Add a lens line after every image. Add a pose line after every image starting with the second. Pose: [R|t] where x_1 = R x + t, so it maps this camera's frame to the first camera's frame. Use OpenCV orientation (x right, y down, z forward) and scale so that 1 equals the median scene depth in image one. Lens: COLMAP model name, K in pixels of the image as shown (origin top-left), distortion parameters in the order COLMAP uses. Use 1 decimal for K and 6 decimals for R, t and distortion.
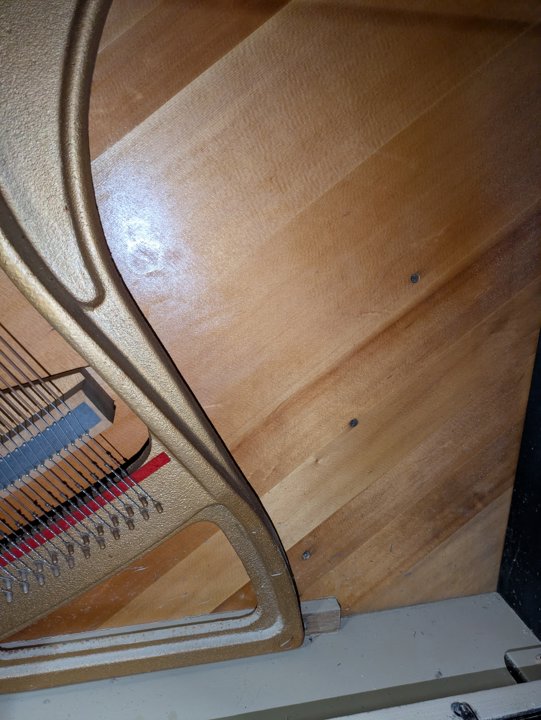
lens RADIAL K [[642.7, 0, 270.5], [0, 642.7, 360.0], [0, 0, 1]] dist [0.004133, 0.000511]
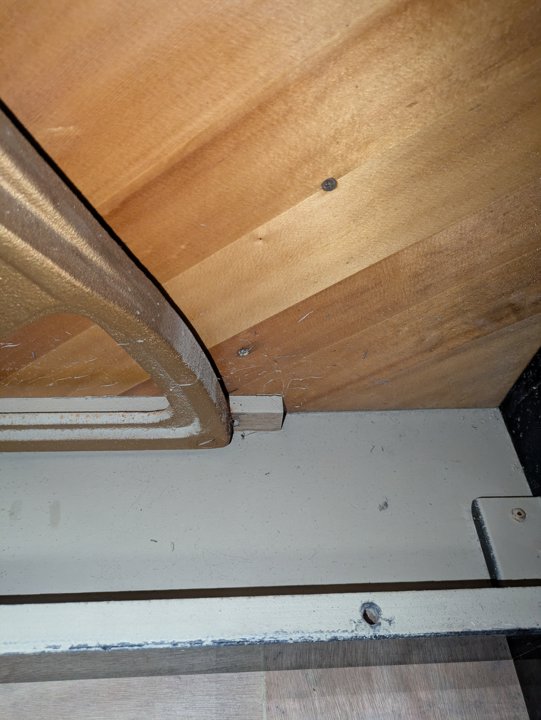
lens RADIAL K [[530.1, 0, 270.5], [0, 530.1, 360.0], [0, 0, 1]] dist [0.046445, -0.000615]
pose [[0.978274, 0.179999, -0.102866, 0.153147], [-0.093448, 0.825756, 0.556233, -0.034840], [0.185063, -0.534535, 0.824636, 0.498025]]
